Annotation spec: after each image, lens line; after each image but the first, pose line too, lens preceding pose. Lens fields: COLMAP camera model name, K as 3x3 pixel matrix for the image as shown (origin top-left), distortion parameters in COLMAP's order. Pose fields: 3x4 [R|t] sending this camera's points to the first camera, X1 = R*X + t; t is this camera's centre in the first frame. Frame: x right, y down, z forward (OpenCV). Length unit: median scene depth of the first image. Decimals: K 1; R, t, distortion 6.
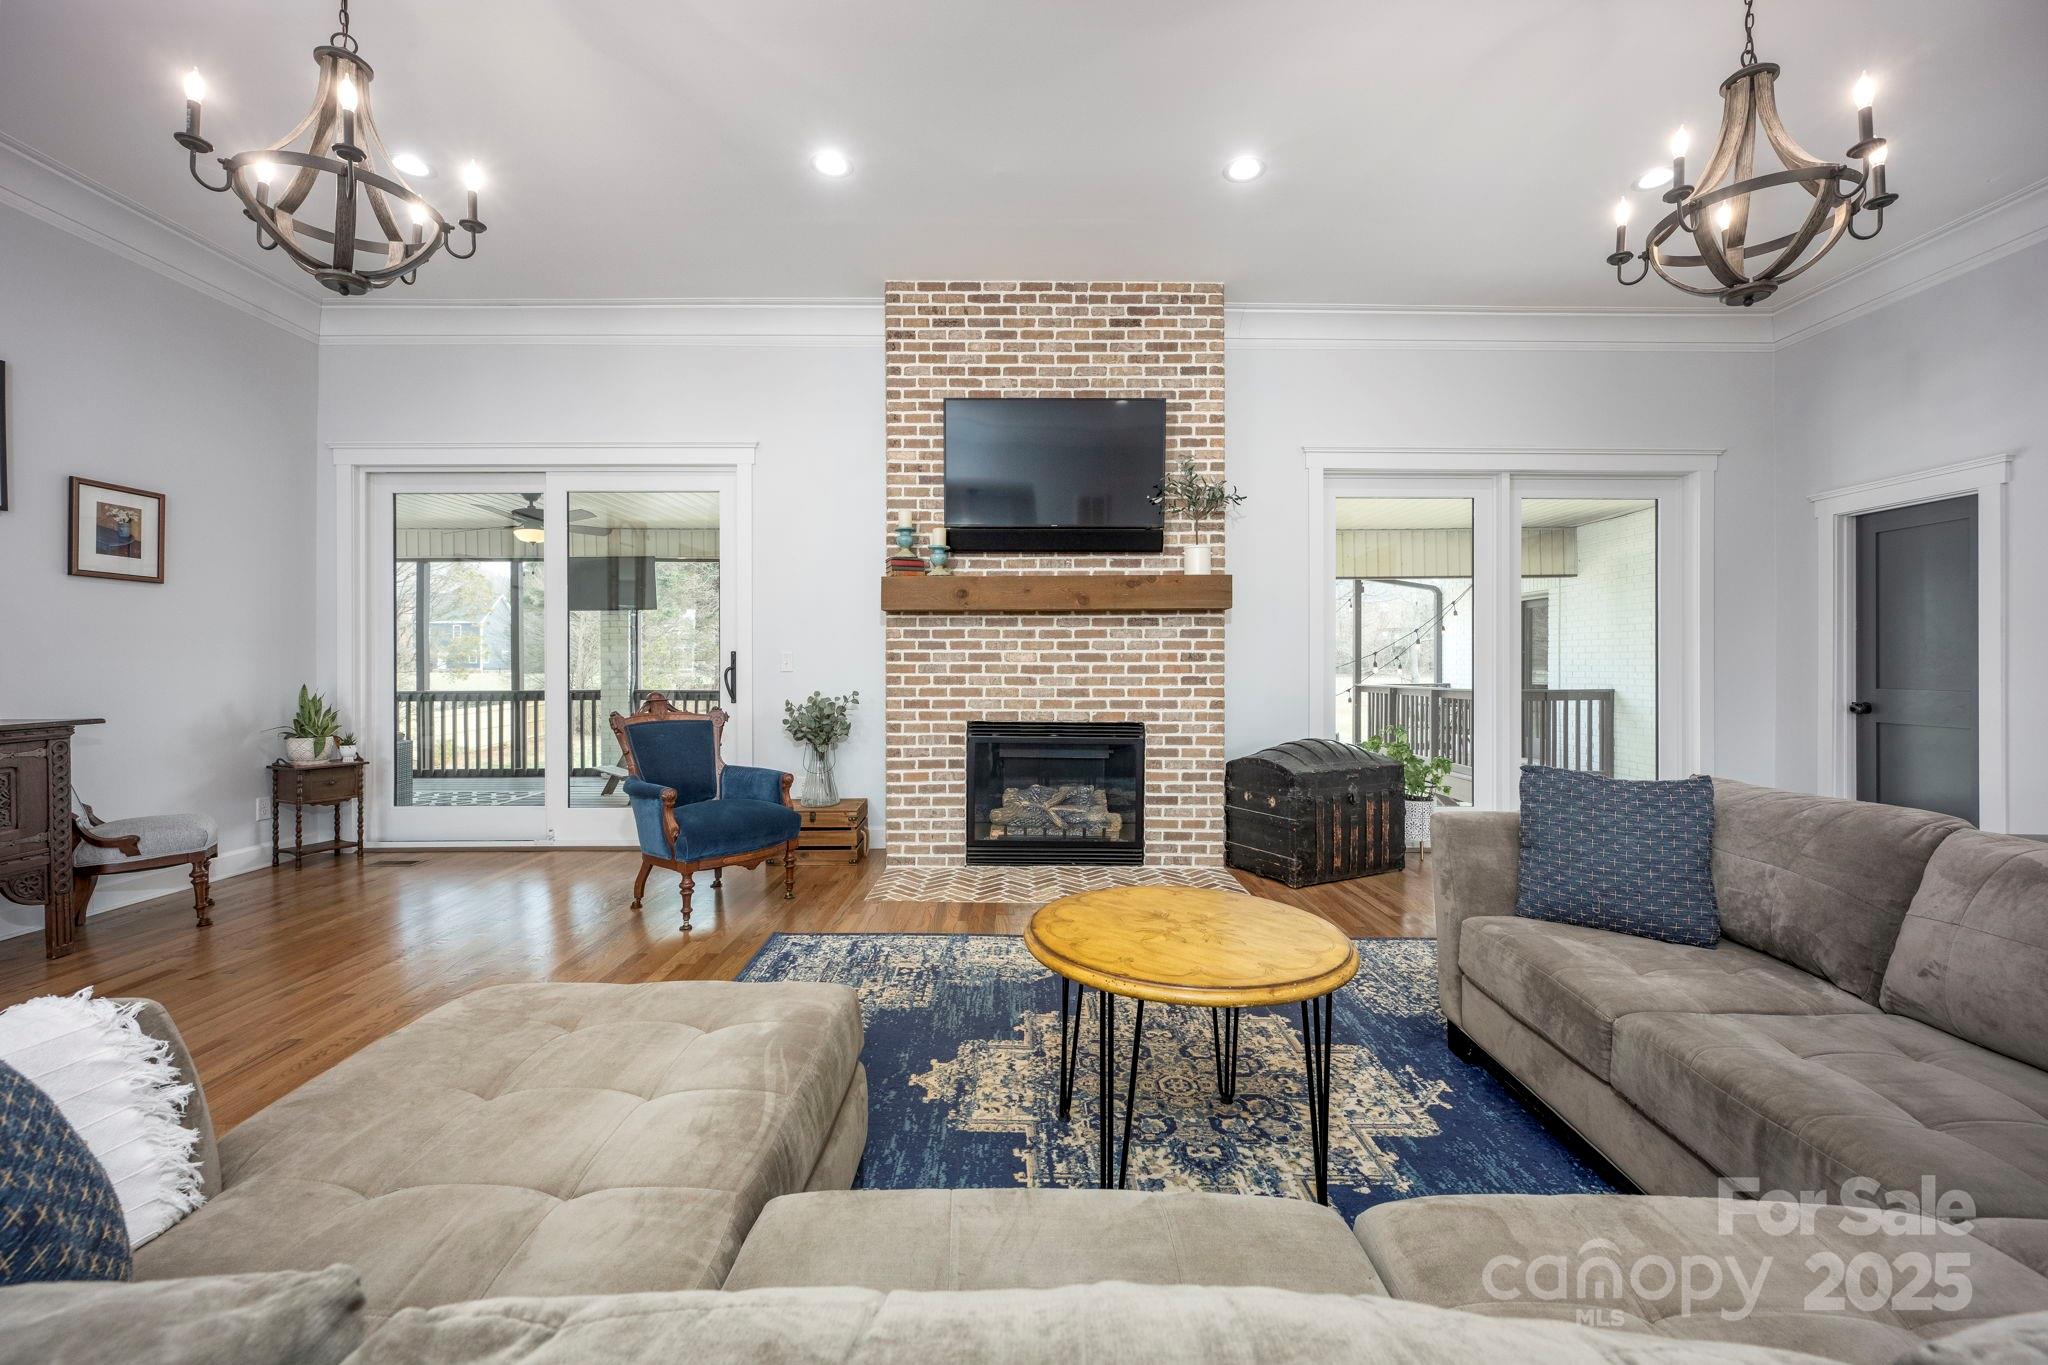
lens RADIAL K [[786.4, 0, 1033.4], [0, 786.4, 666.8], [0, 0, 1]] dist [0.005158, -0.000753]
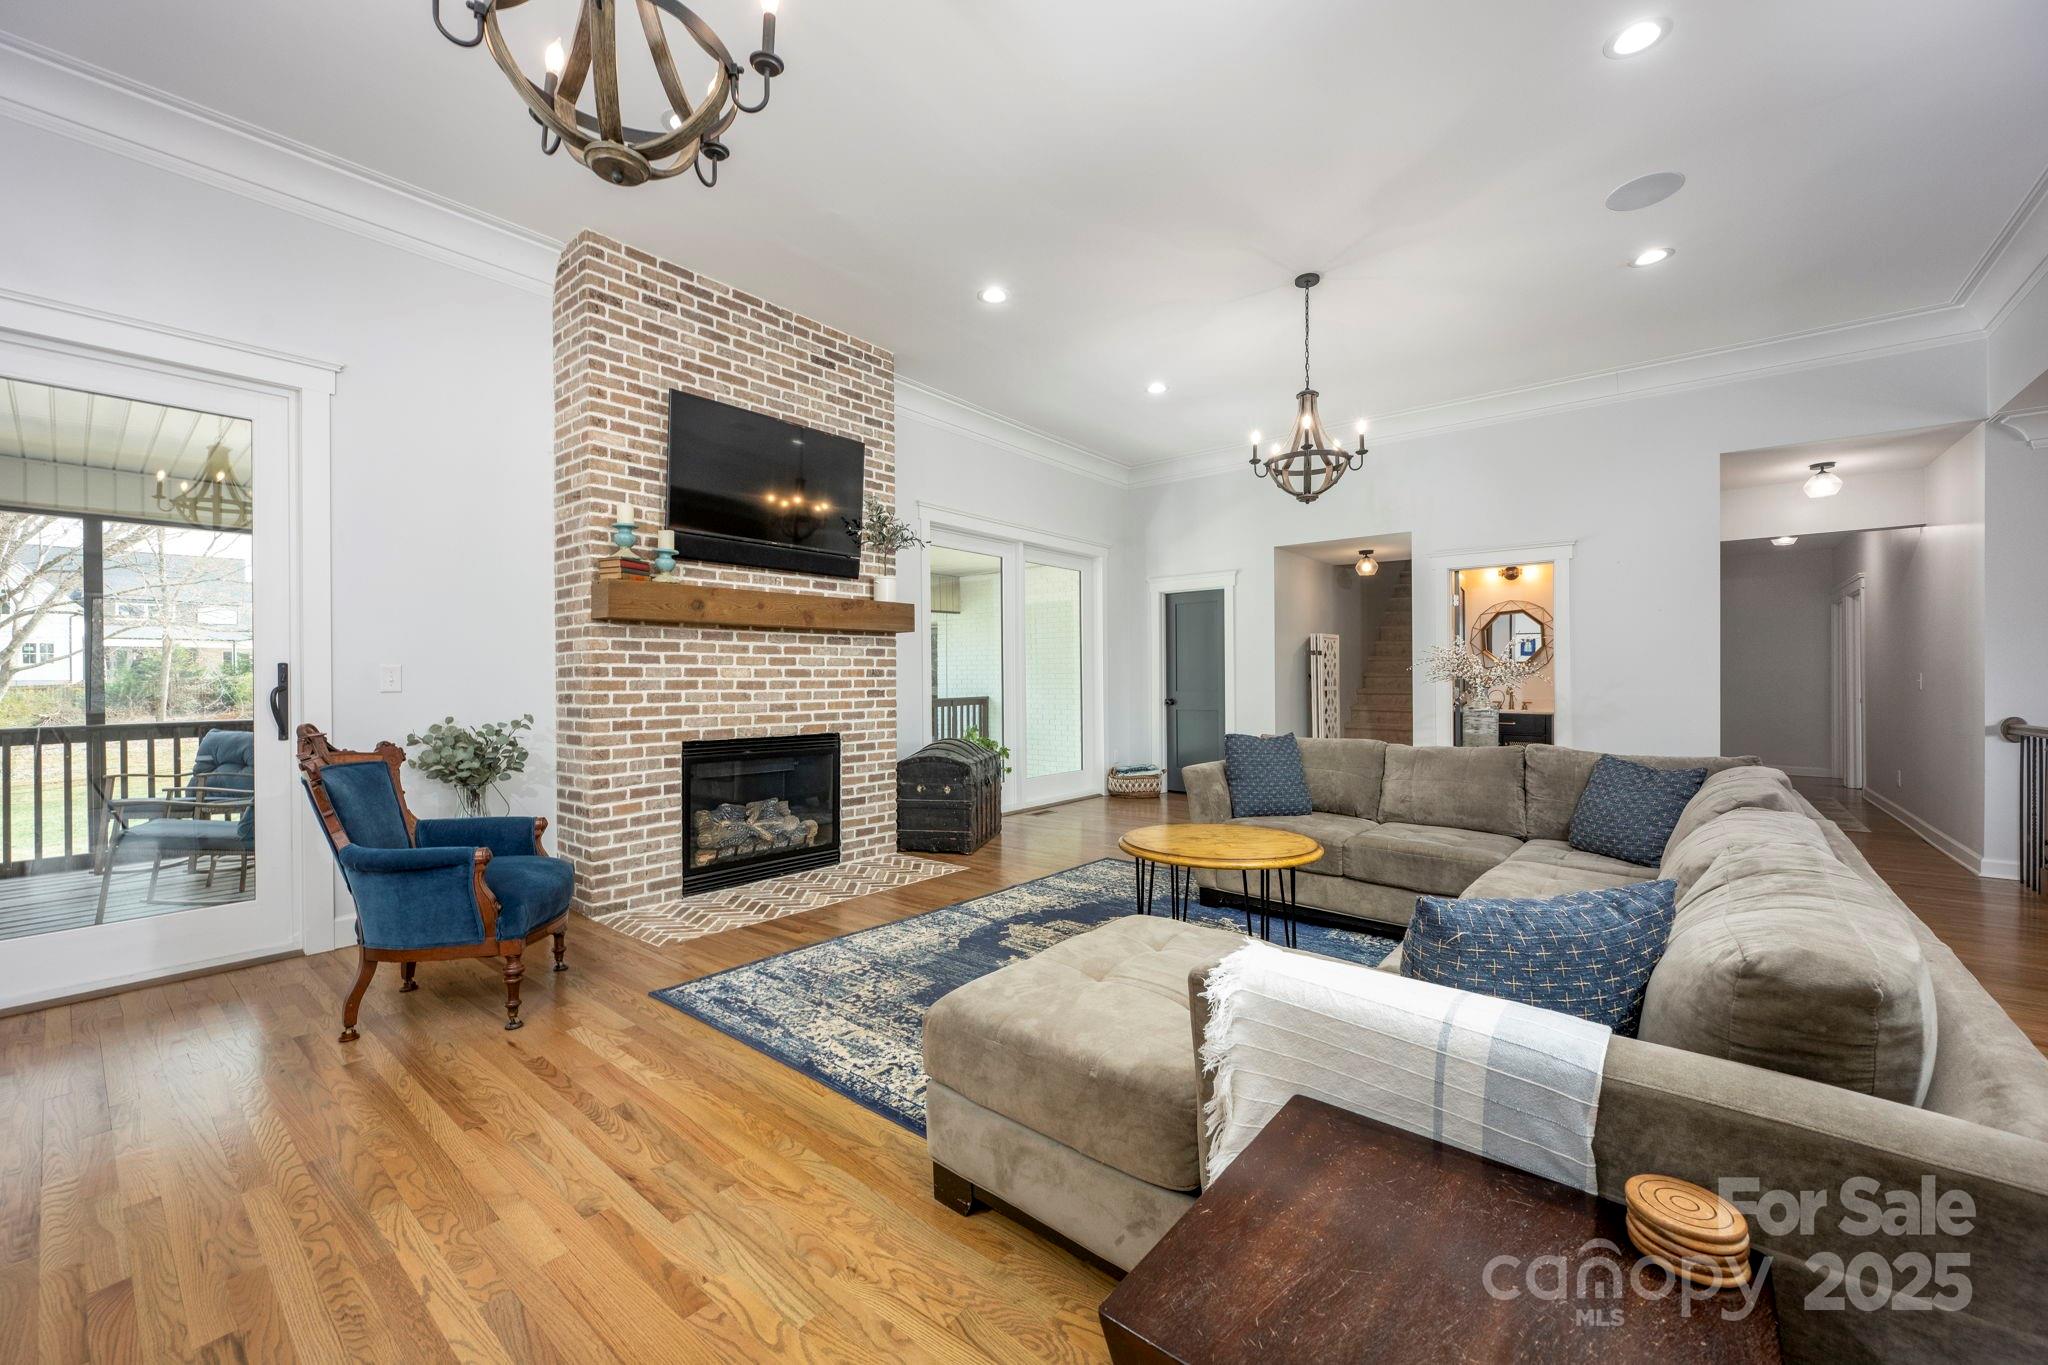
lens RADIAL K [[786.4, 0, 1012.4], [0, 786.4, 679.2], [0, 0, 1]] dist [0.005158, -0.000753]
pose [[0.659840, -0.003690, 0.751397, -0.523667], [0.007030, 0.999974, -0.001263, -0.000458], [-0.751373, 0.006116, 0.659849, 0.097763]]
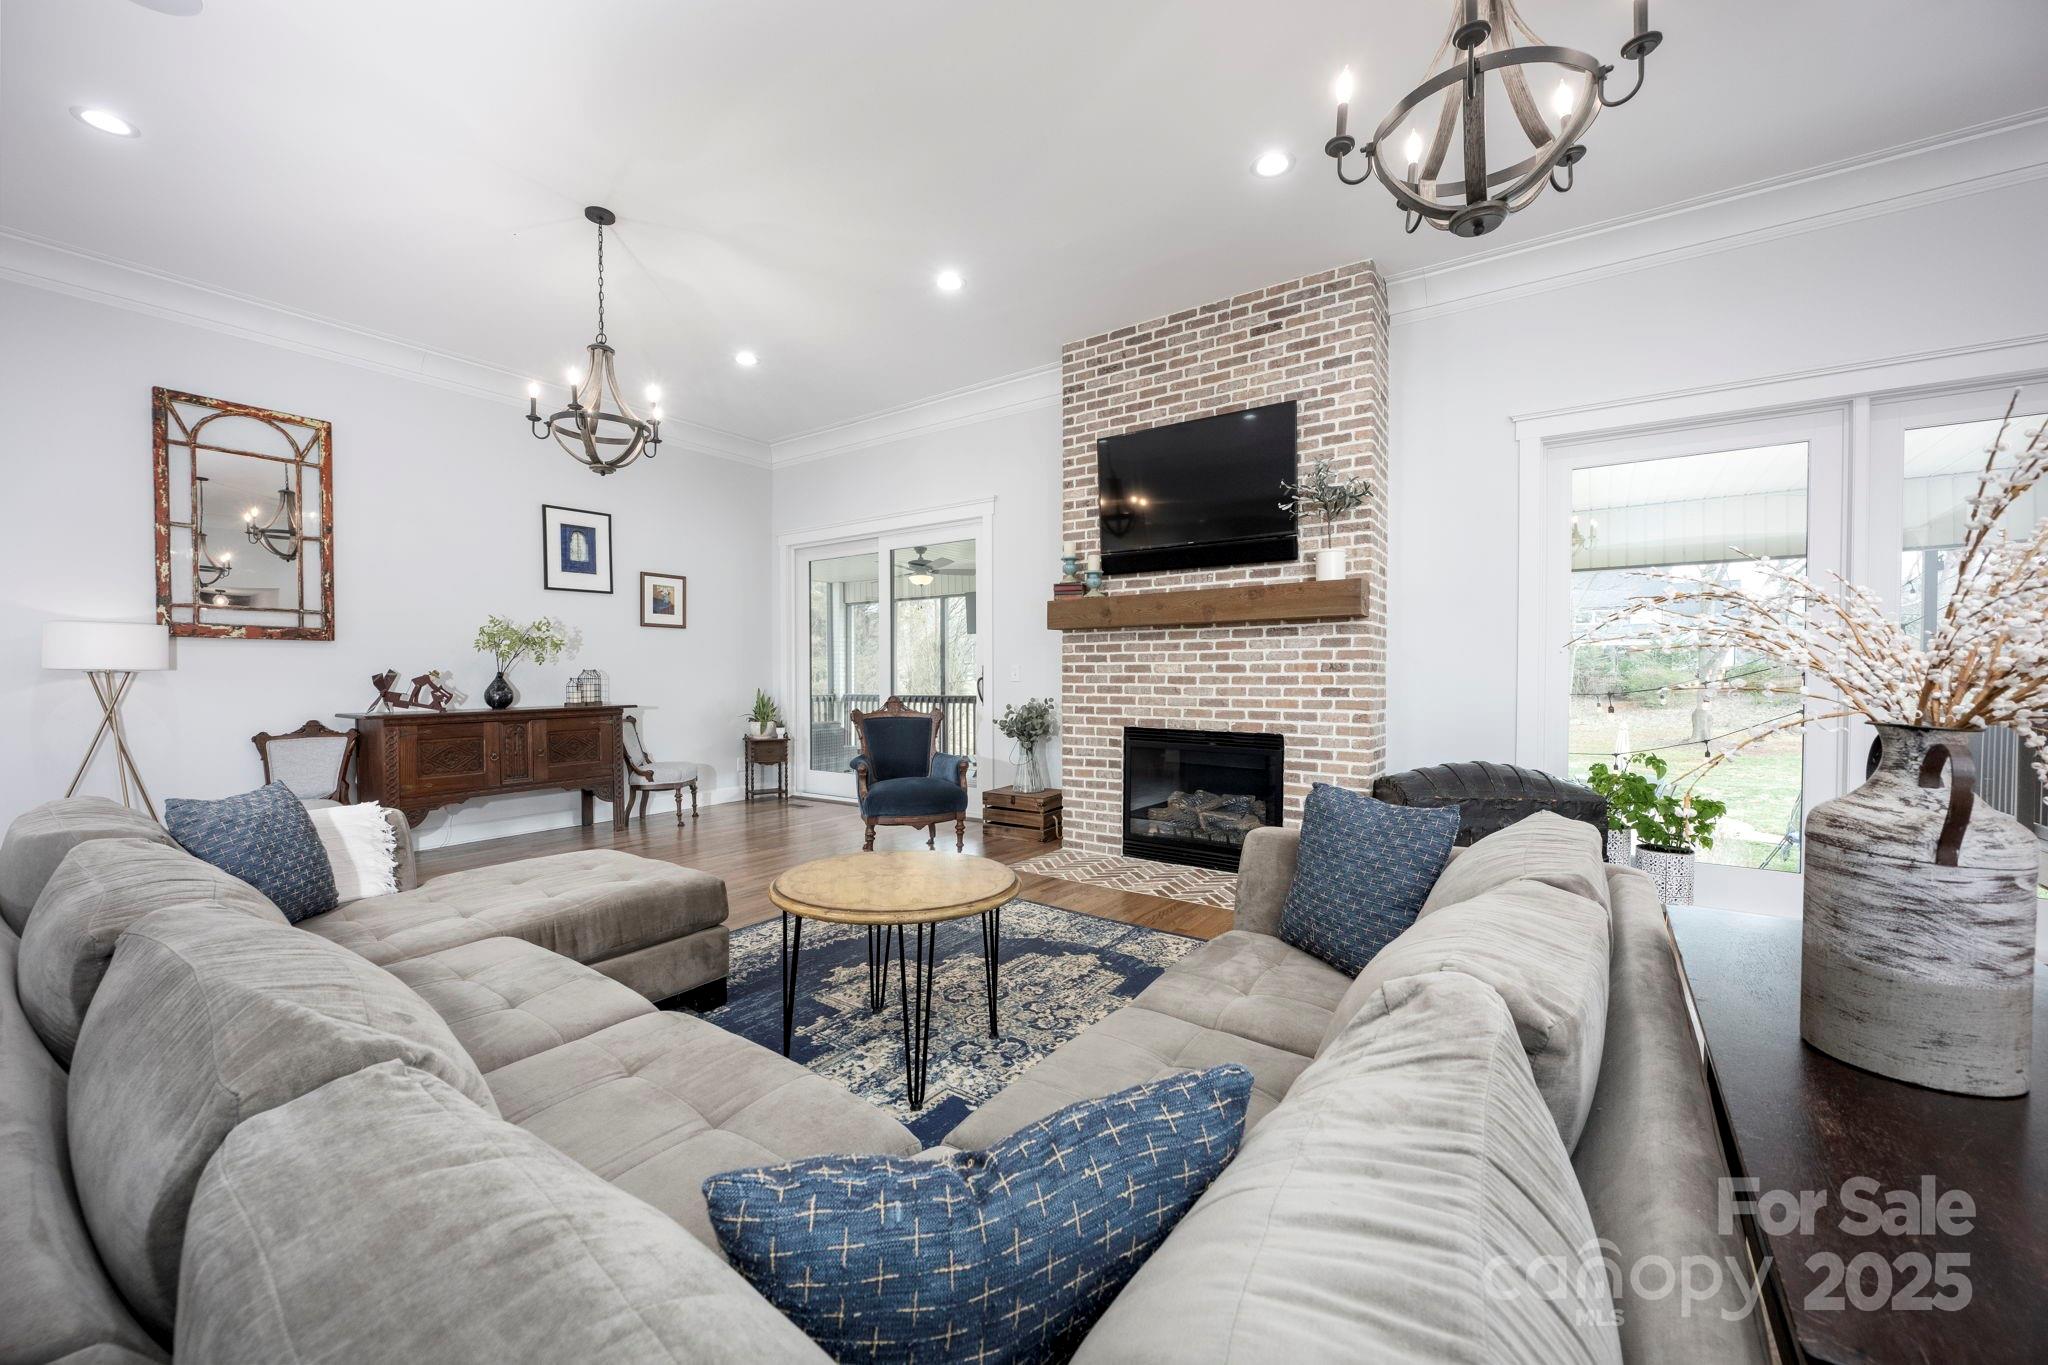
lens RADIAL K [[786.4, 0, 1049.2], [0, 786.4, 688.0], [0, 0, 1]] dist [0.005158, -0.000753]
pose [[0.824504, 0.008975, -0.565785, 0.456367], [-0.001317, 0.999902, 0.013943, -0.000351], [0.565854, -0.010751, 0.824435, 0.026685]]
